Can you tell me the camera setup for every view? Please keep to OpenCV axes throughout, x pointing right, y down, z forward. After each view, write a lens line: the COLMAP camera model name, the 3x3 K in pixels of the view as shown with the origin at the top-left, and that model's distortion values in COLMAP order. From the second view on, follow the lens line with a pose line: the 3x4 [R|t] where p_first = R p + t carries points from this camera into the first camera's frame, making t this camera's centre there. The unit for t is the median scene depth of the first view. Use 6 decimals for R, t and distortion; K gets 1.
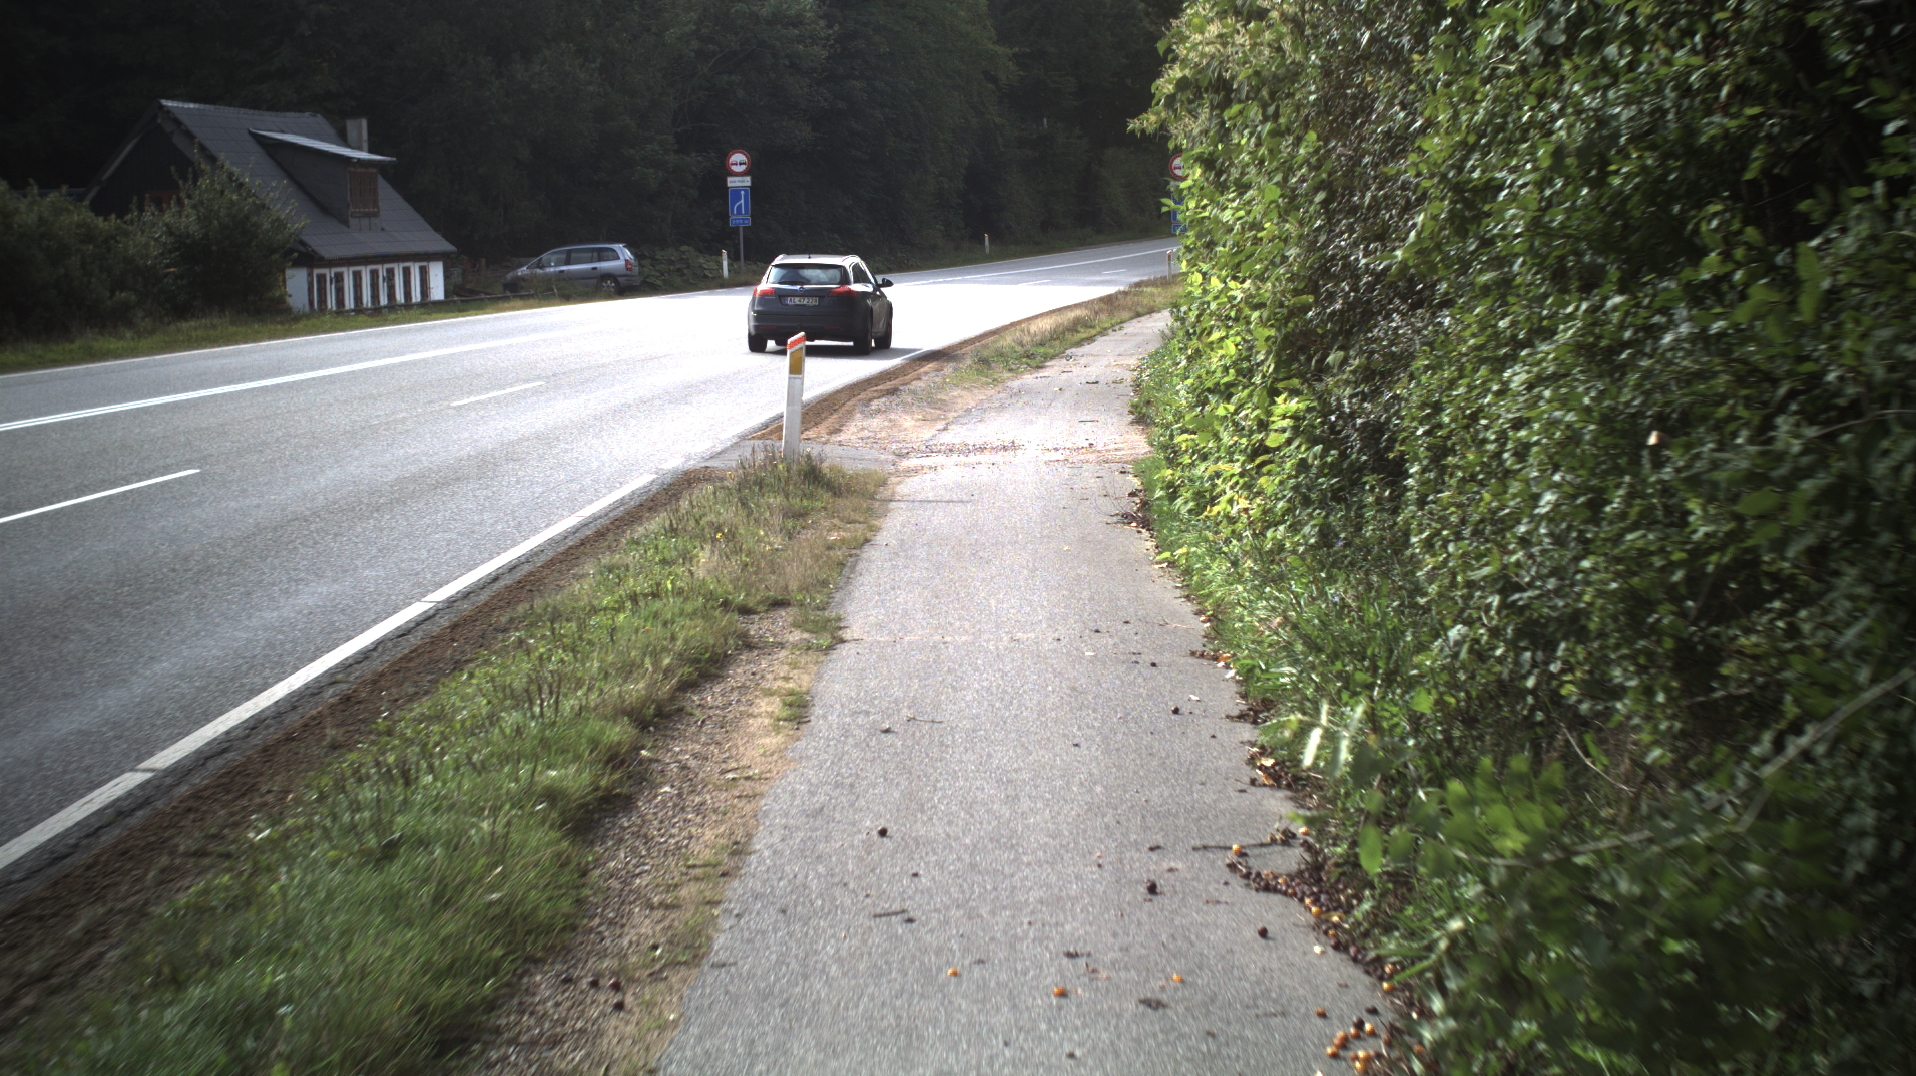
lens RADIAL K [[3466.9, 0, 958.0], [0, 3466.9, 538.0], [0, 0, 1]] dist [-0.236462, -0.064898]
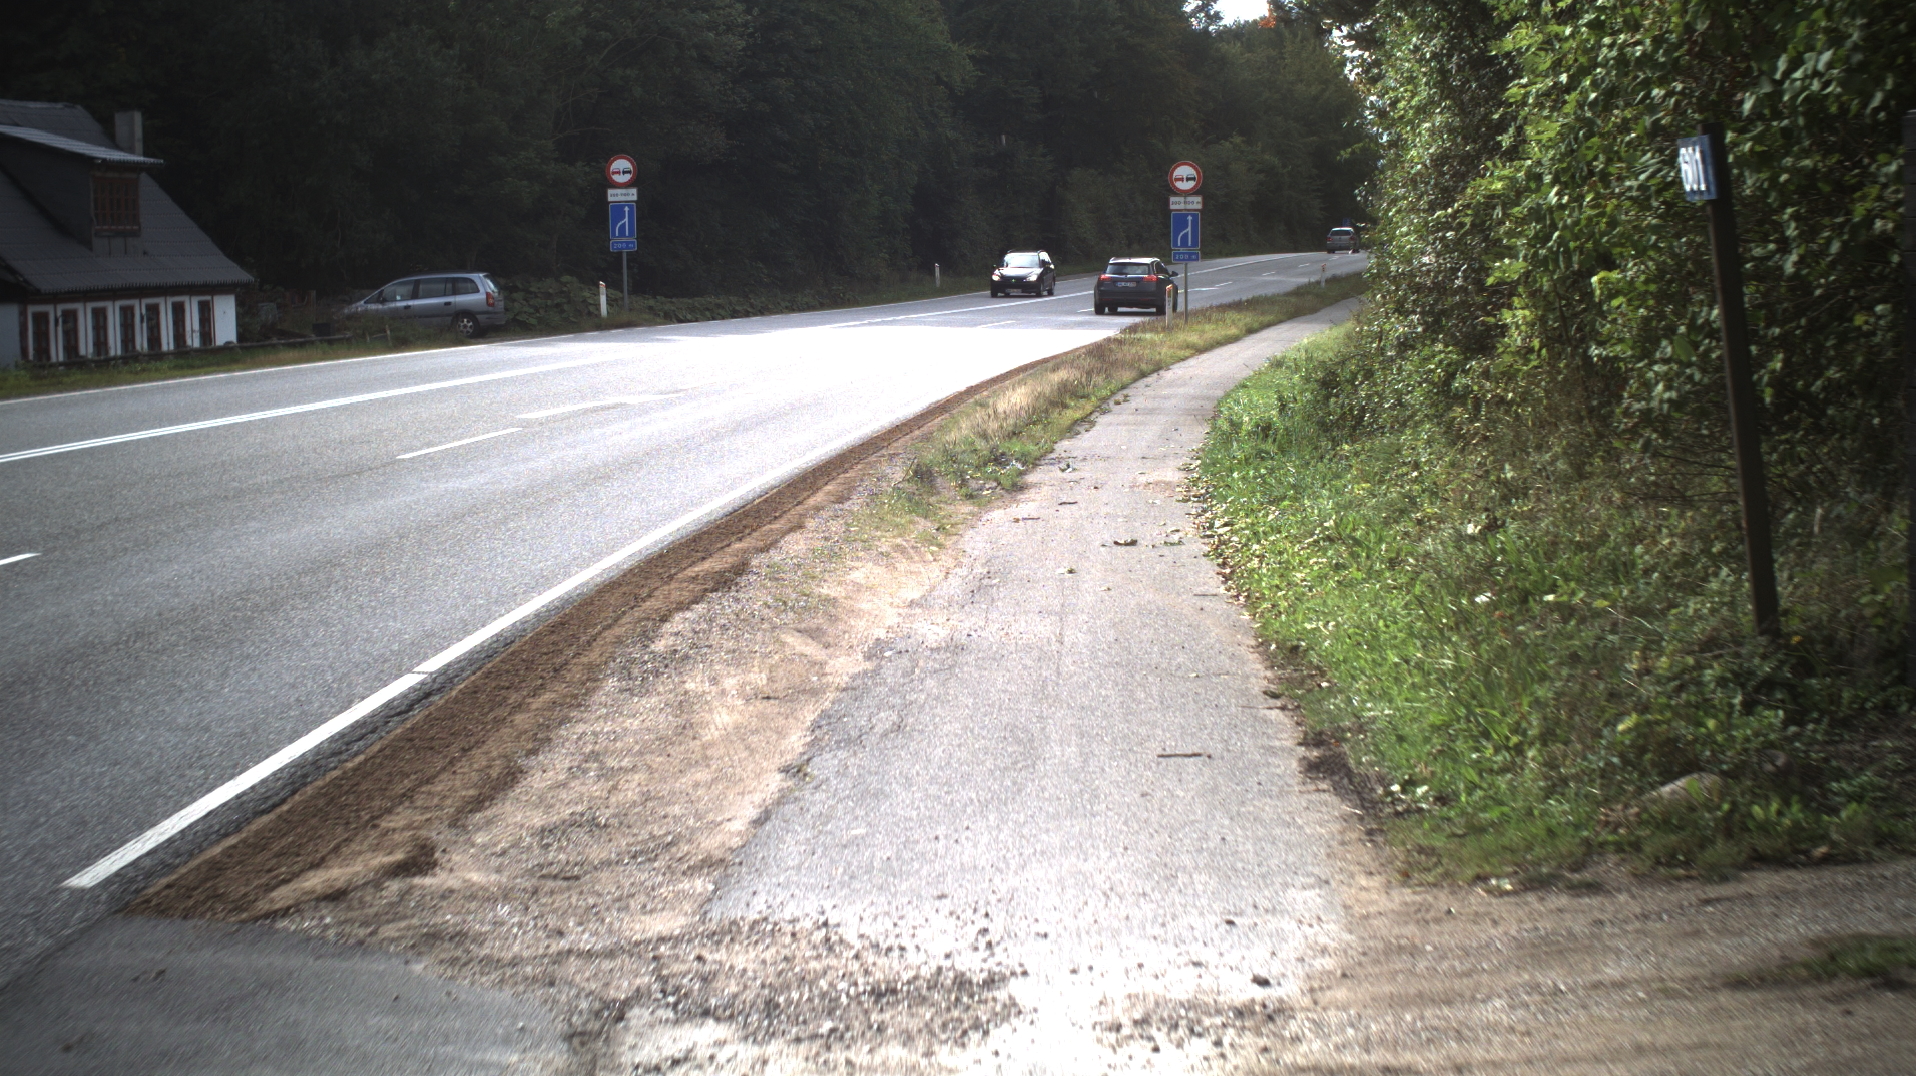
lens RADIAL K [[3466.9, 0, 958.0], [0, 3466.9, 538.0], [0, 0, 1]] dist [-0.236462, -0.064898]
pose [[0.999895, 0.004386, 0.013796, 0.003653], [-0.004264, 0.999952, -0.008850, -0.024062], [-0.013834, 0.008790, 0.999866, 0.280718]]
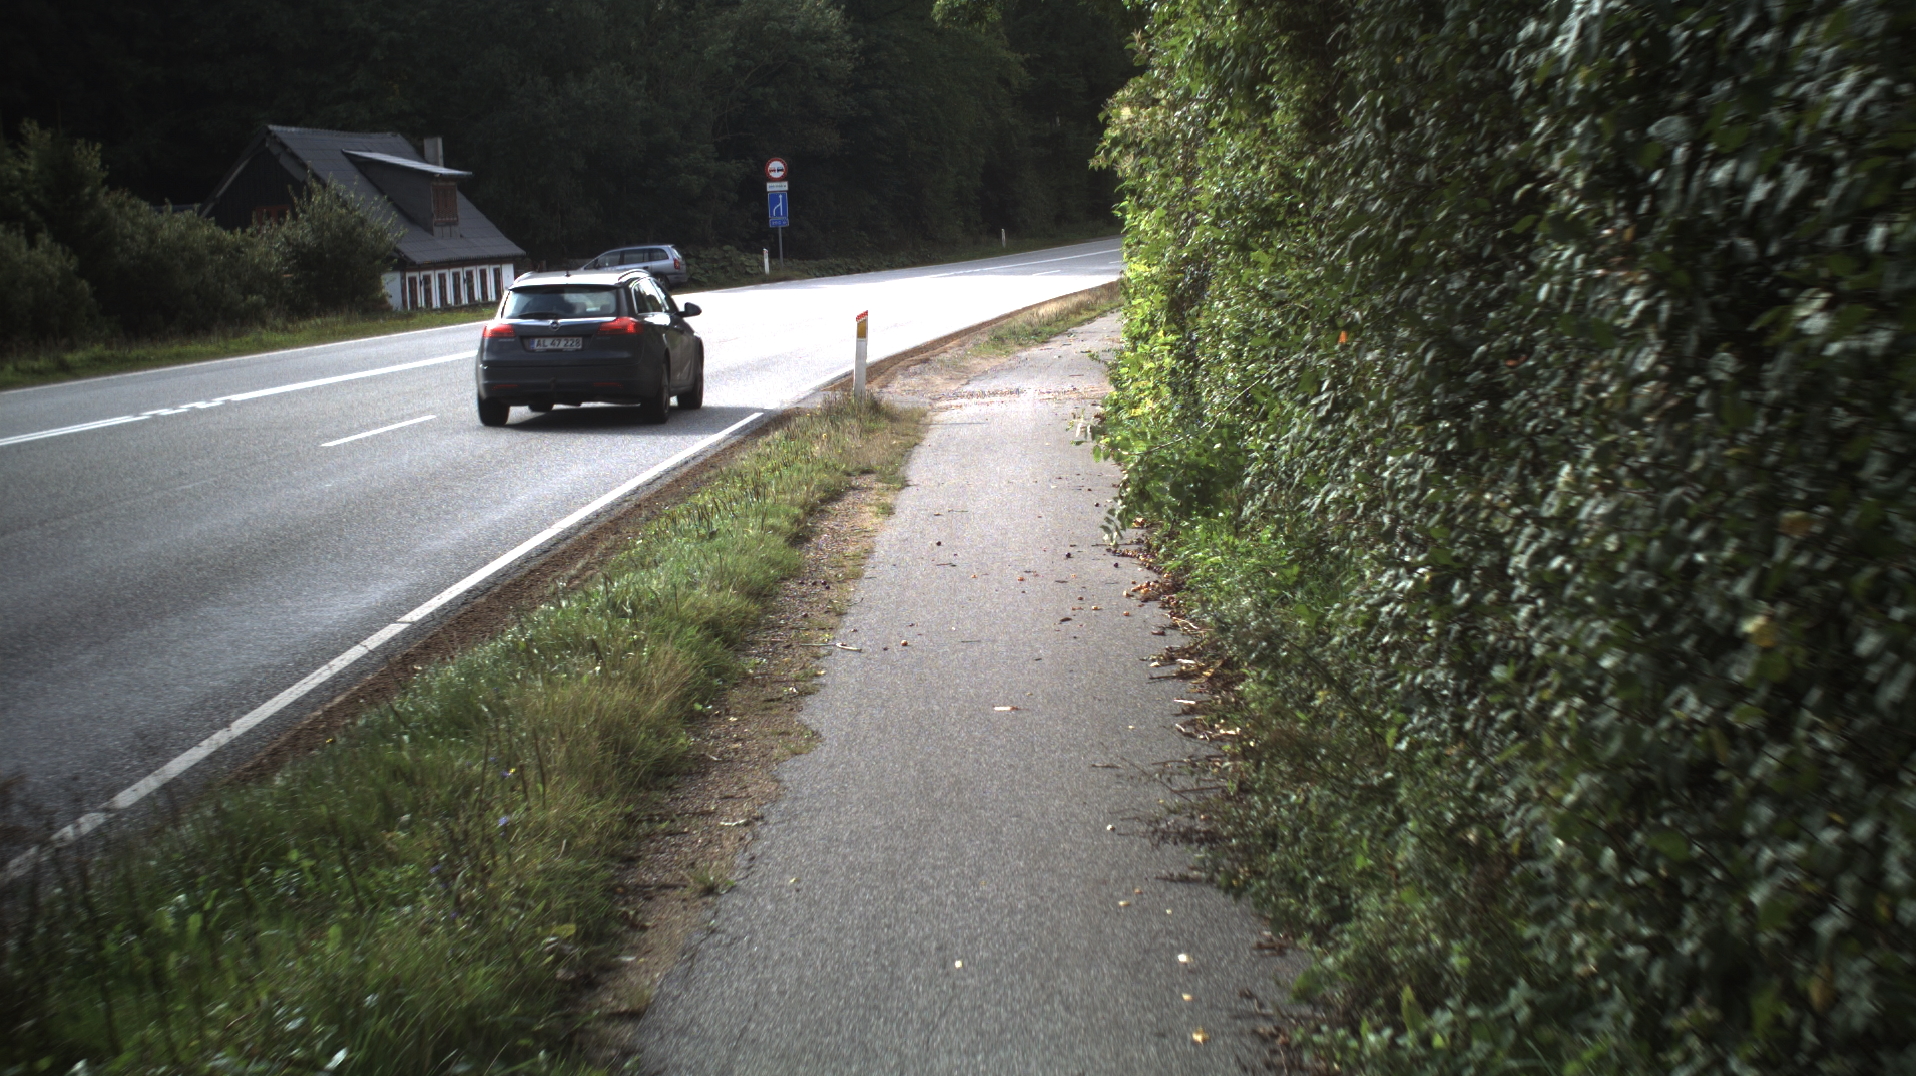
lens RADIAL K [[3466.9, 0, 958.0], [0, 3466.9, 538.0], [0, 0, 1]] dist [-0.236462, -0.064898]
pose [[0.999789, -0.019154, -0.007369, 0.000592], [0.019170, 0.999814, 0.002065, 0.010766], [0.007328, -0.002206, 0.999971, -0.140263]]
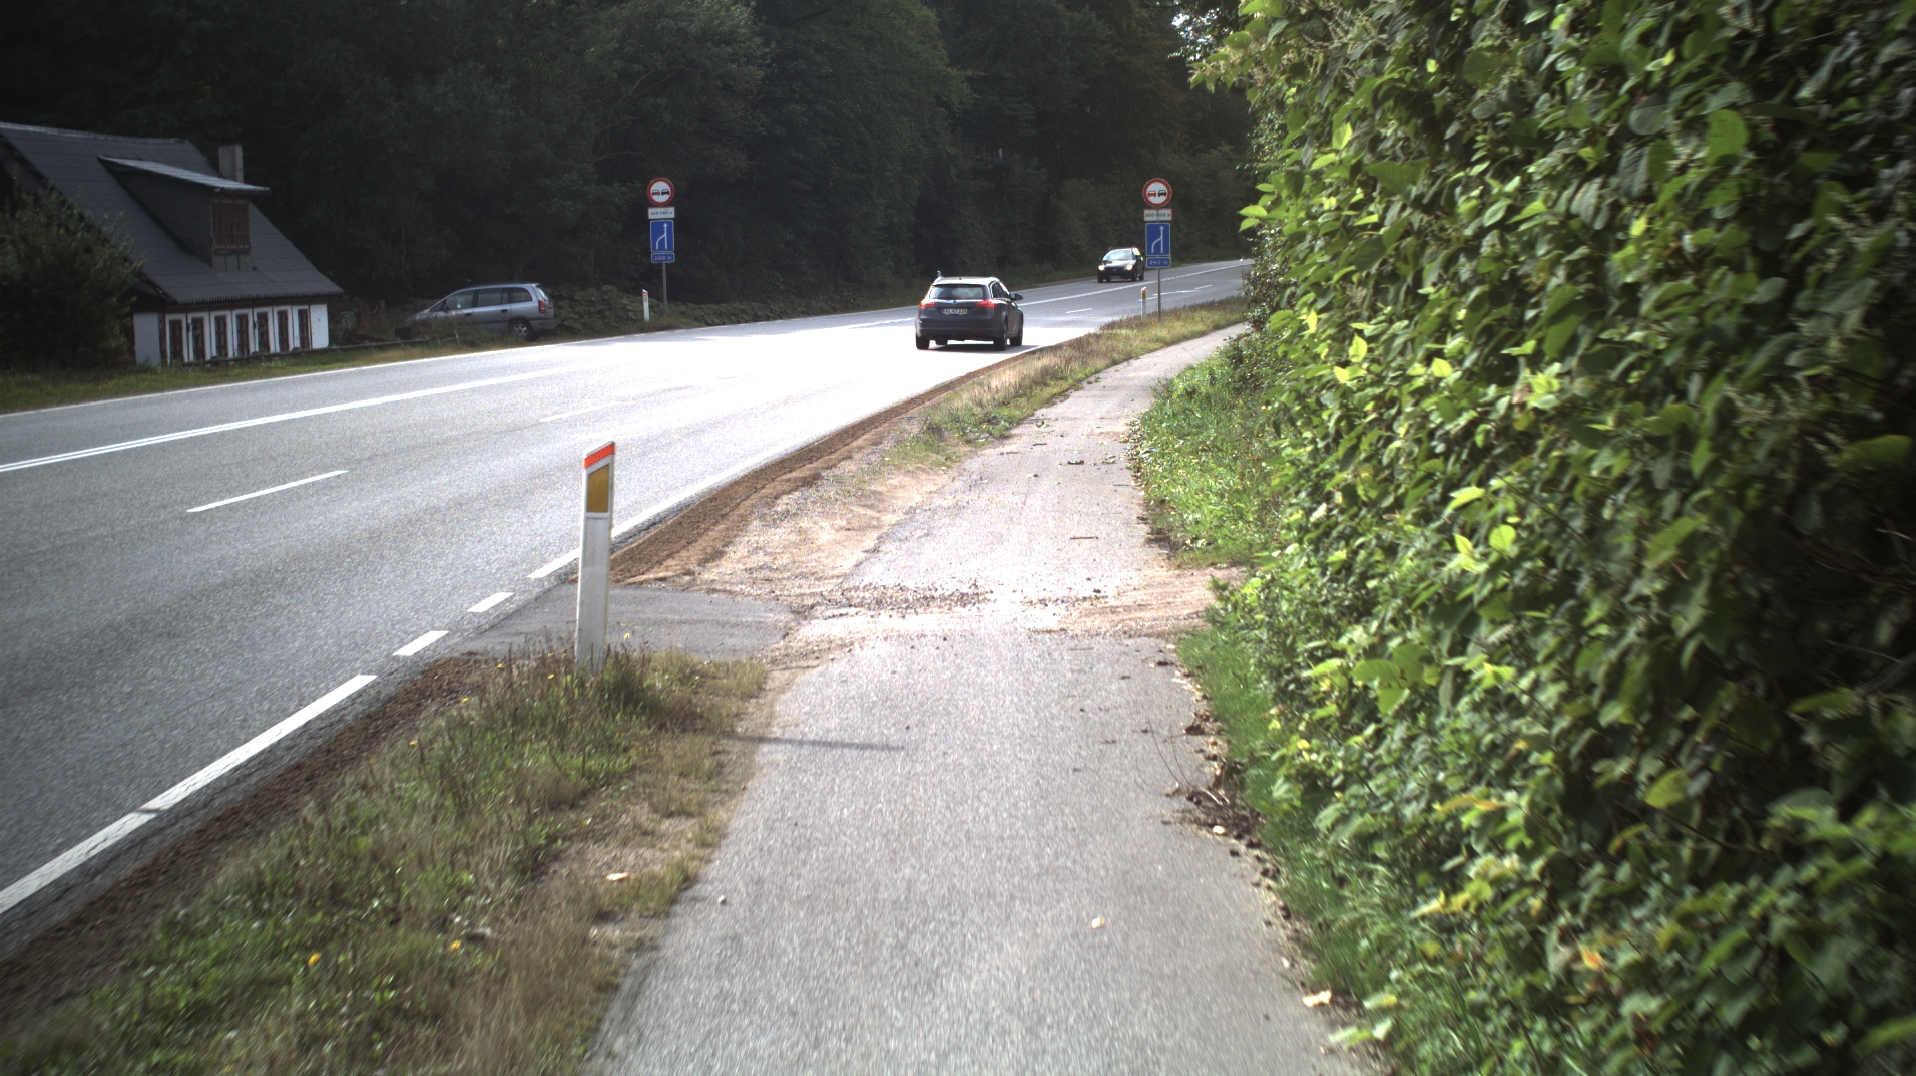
lens RADIAL K [[3466.9, 0, 958.0], [0, 3466.9, 538.0], [0, 0, 1]] dist [-0.236462, -0.064898]
pose [[0.999898, -0.006224, 0.012876, 0.001714], [0.006363, 0.999922, -0.010735, -0.011884], [-0.012809, 0.010815, 0.999859, 0.140290]]
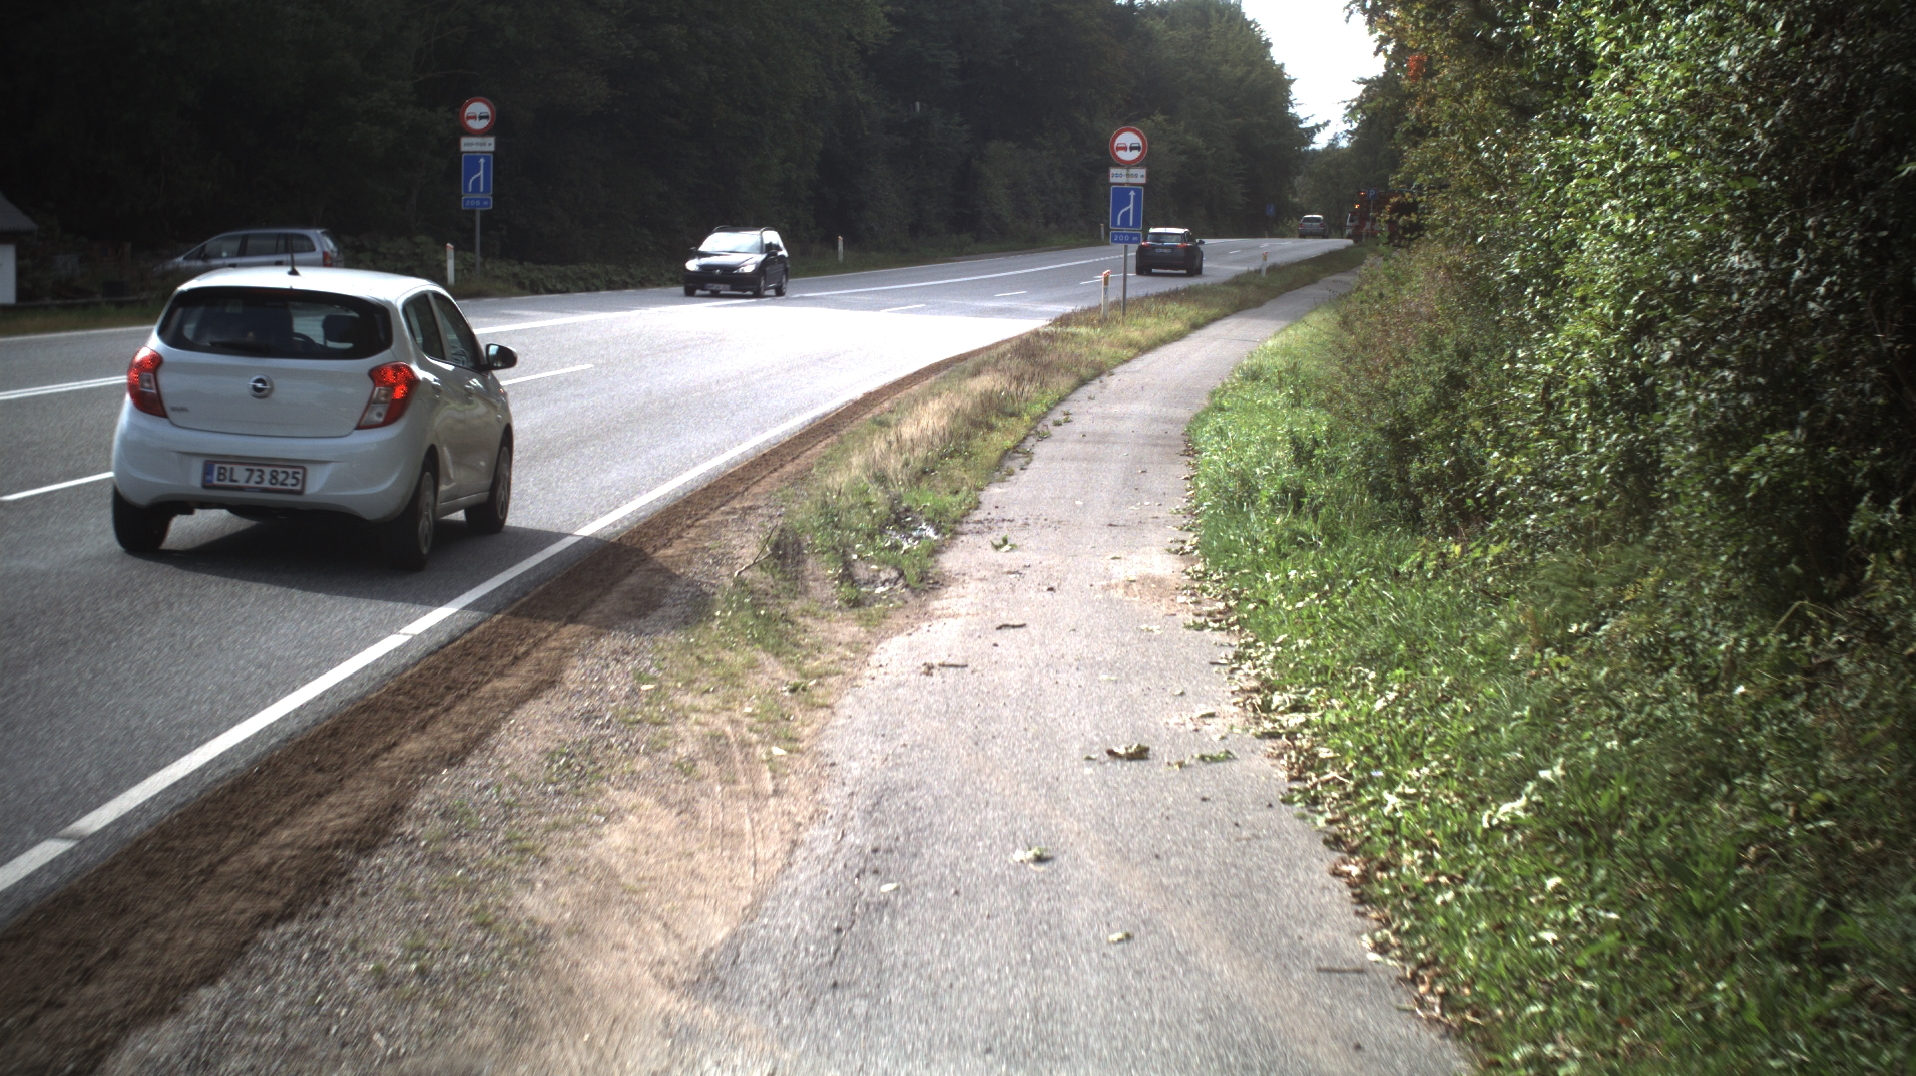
lens RADIAL K [[3466.9, 0, 958.0], [0, 3466.9, 538.0], [0, 0, 1]] dist [-0.236462, -0.064898]
pose [[0.998363, 0.037634, 0.043065, 0.006867], [-0.037561, 0.999291, -0.002501, -0.036226], [-0.043128, 0.000880, 0.999069, 0.420976]]
